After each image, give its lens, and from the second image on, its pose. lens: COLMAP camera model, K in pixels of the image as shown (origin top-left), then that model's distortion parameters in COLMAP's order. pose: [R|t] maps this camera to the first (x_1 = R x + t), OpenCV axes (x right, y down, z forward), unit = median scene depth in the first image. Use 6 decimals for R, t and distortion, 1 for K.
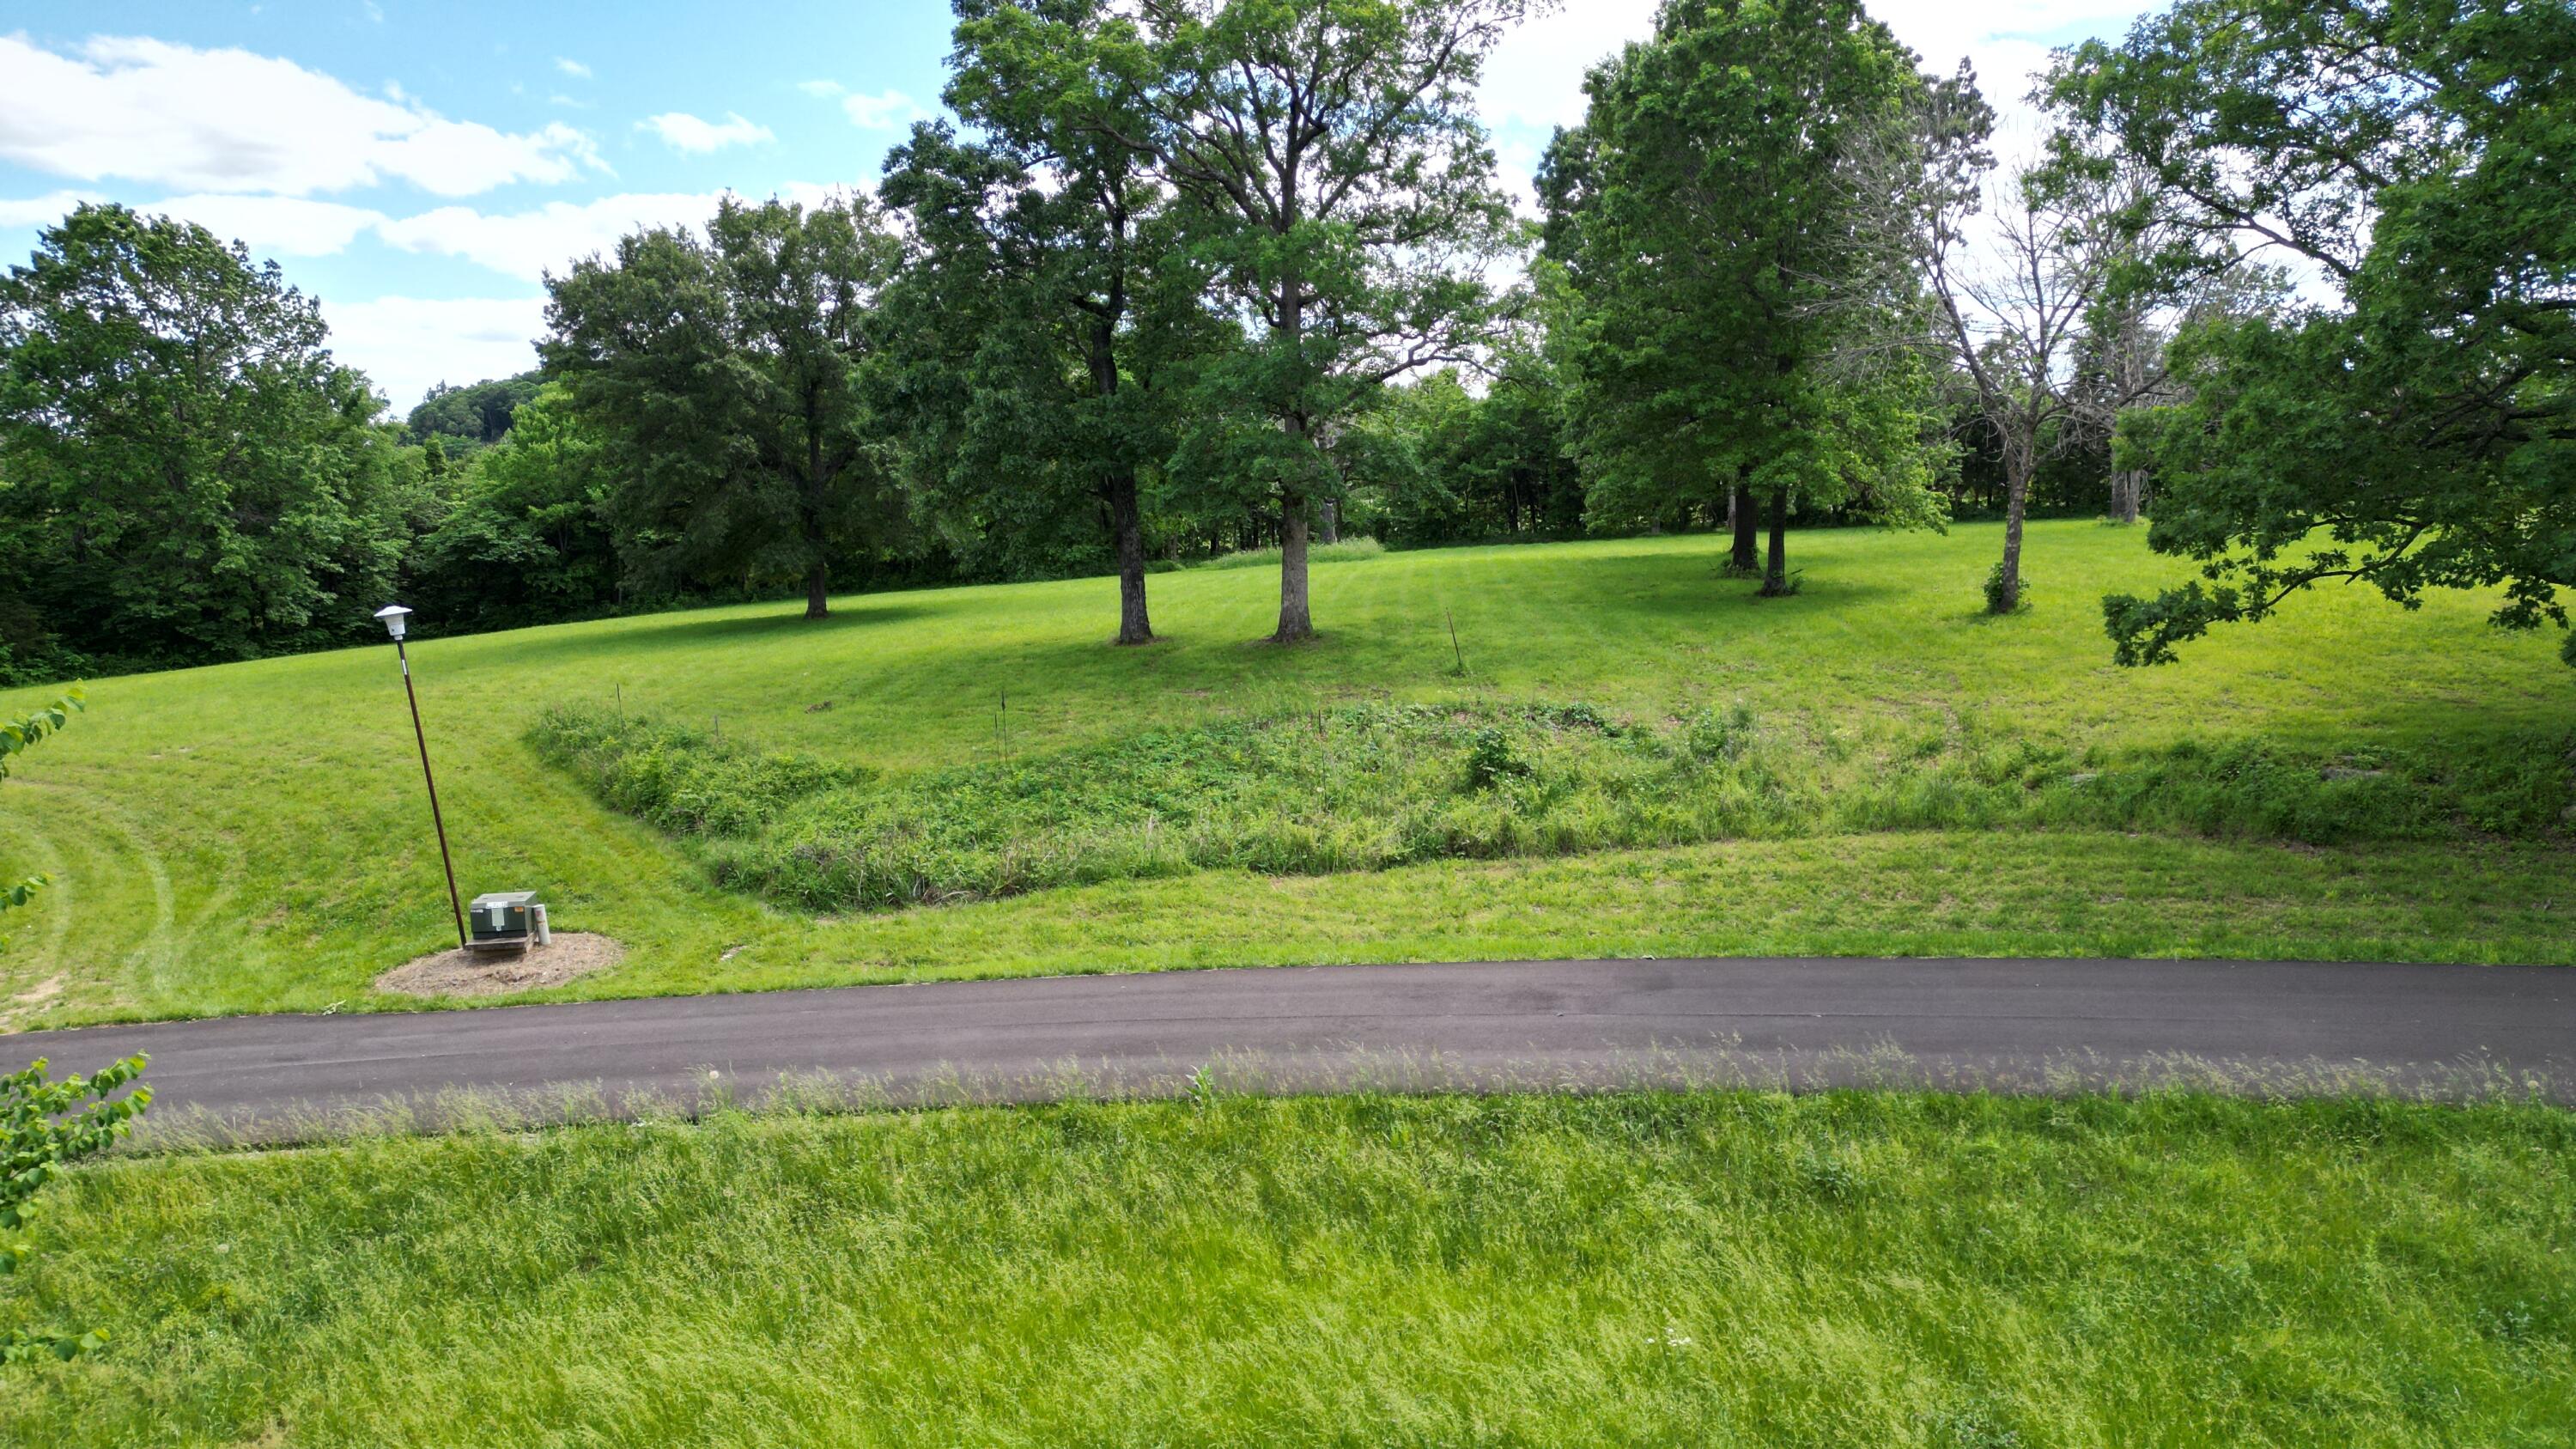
lens RADIAL K [[1843.5, 0, 1300.9], [0, 1843.5, 715.5], [0, 0, 1]] dist [0.056637, -0.037783]
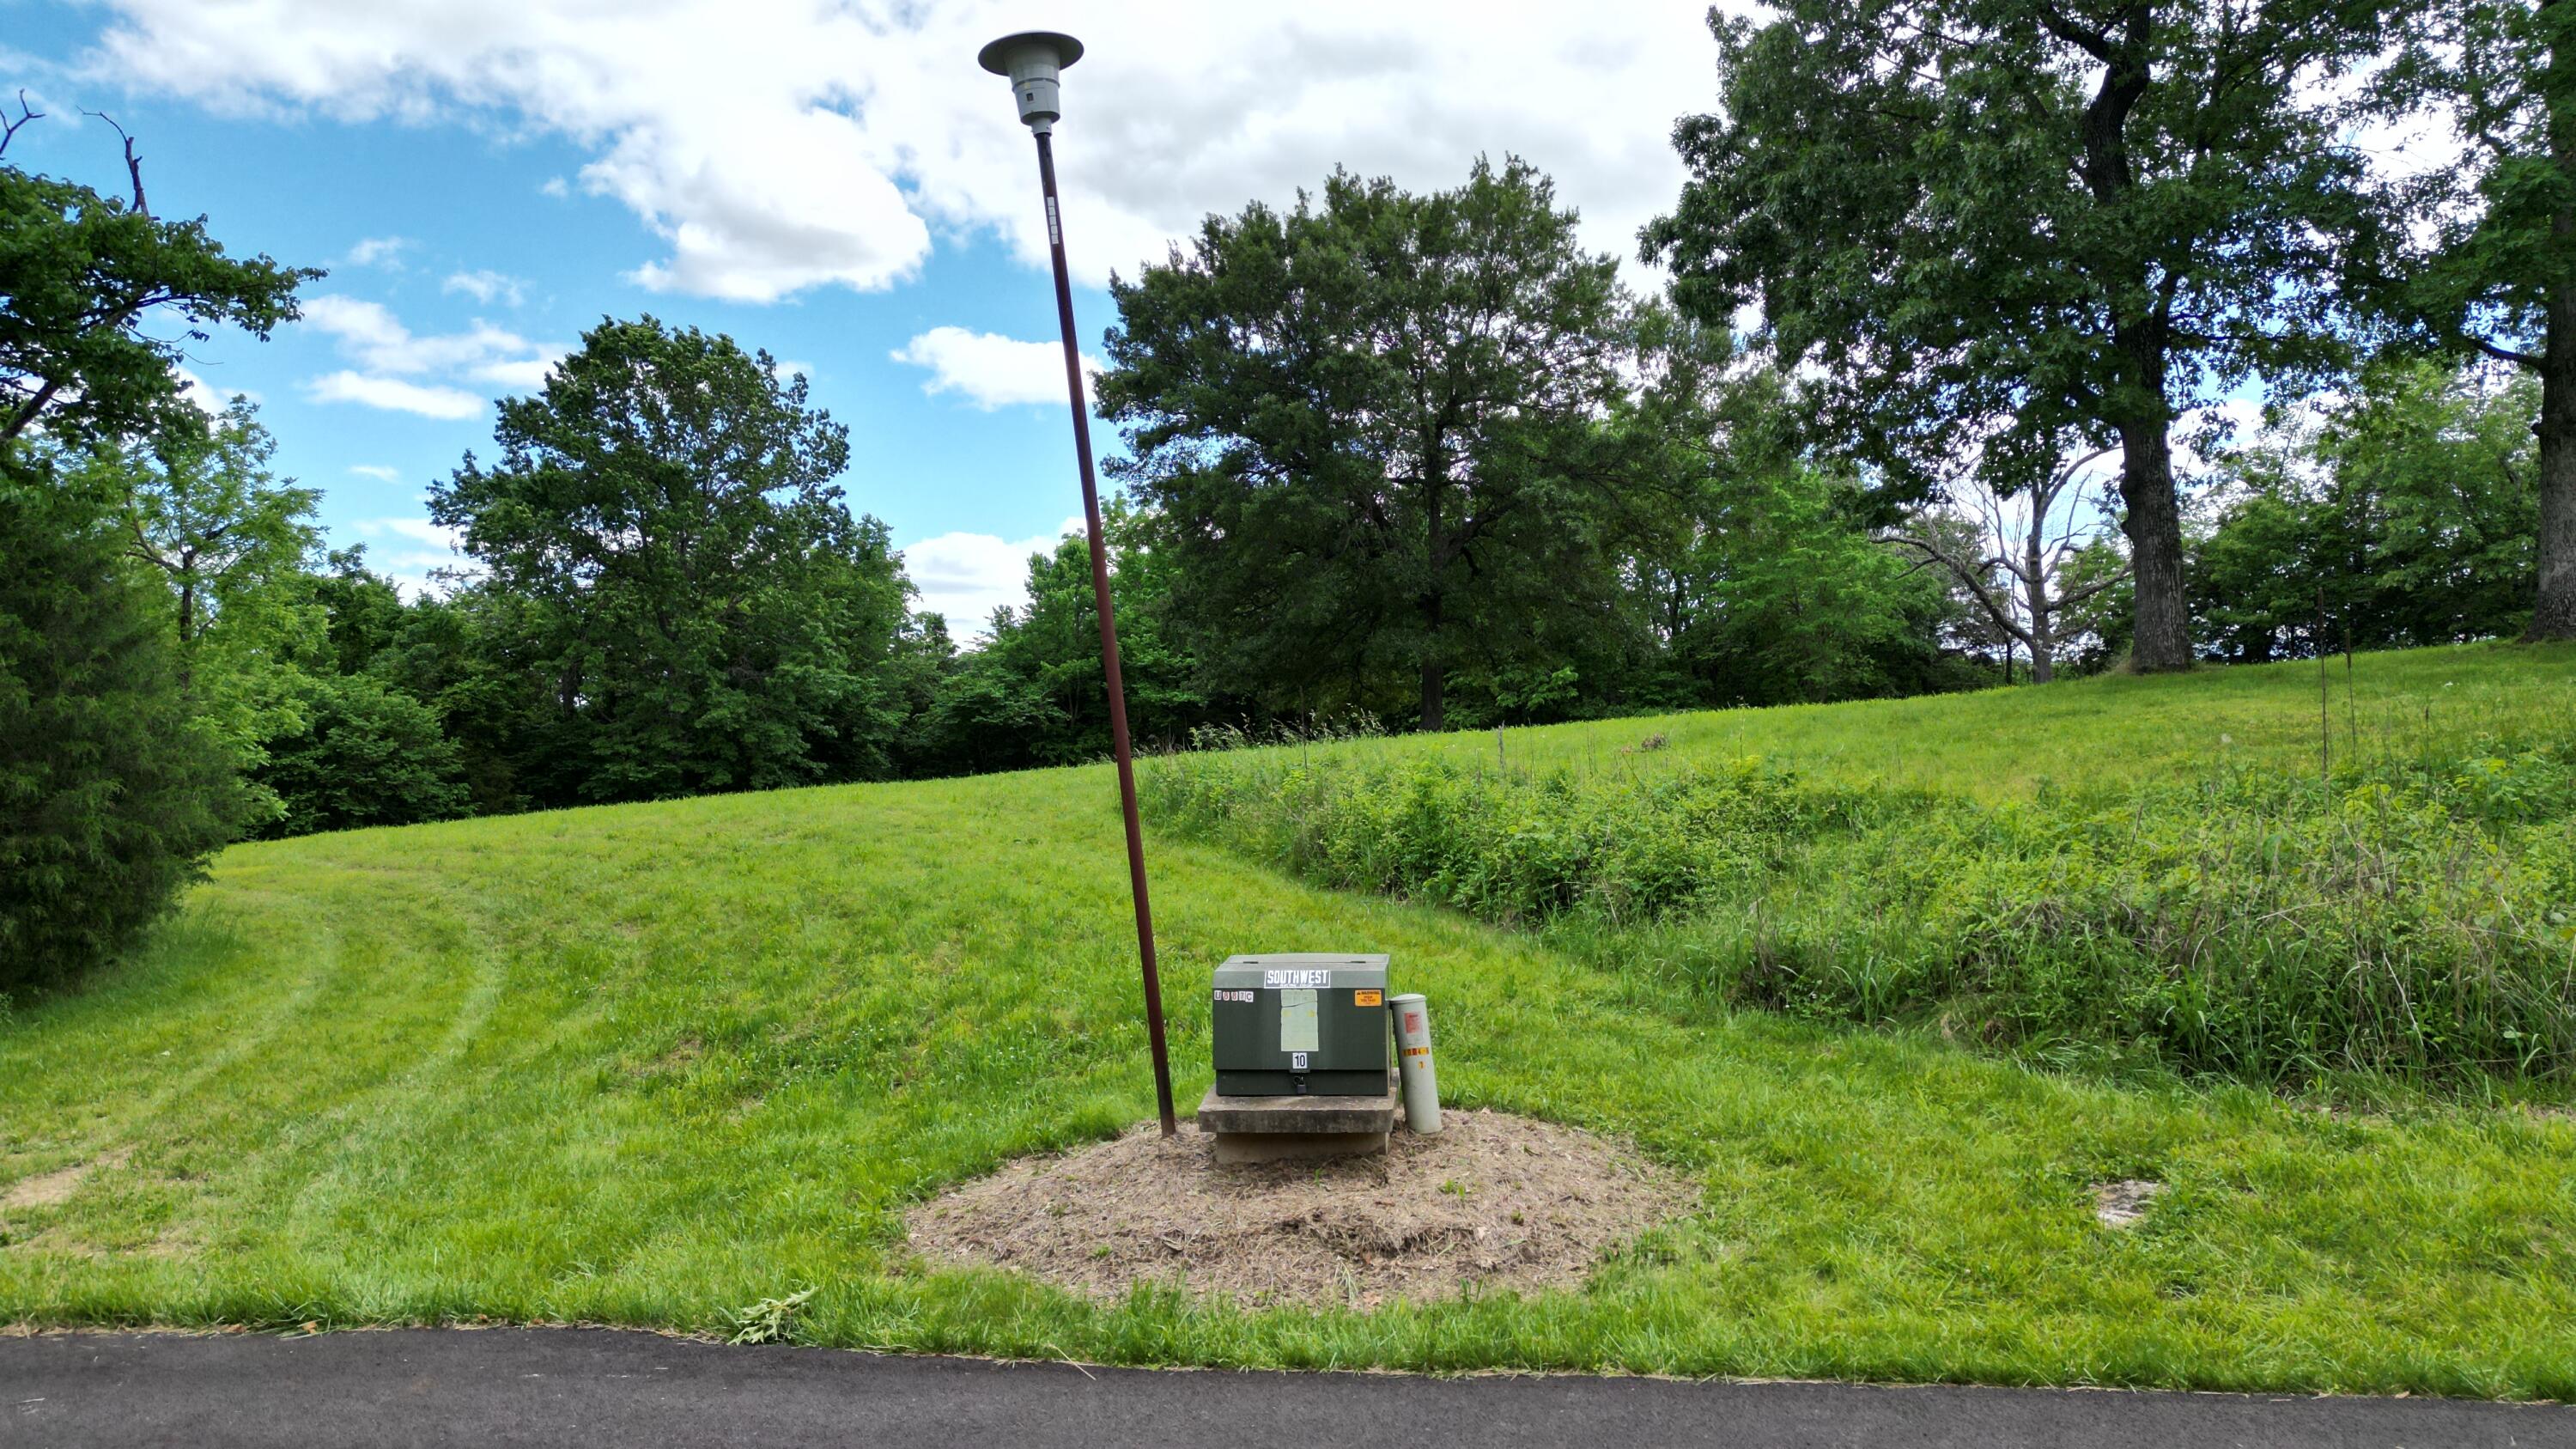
lens RADIAL K [[1843.5, 0, 1285.8], [0, 1843.5, 720.8], [0, 0, 1]] dist [0.056637, -0.037783]
pose [[0.973239, -0.005528, -0.229727, -0.297596], [-0.028634, 0.989002, -0.145103, 0.084276], [0.228003, 0.147798, 0.962377, 0.579102]]
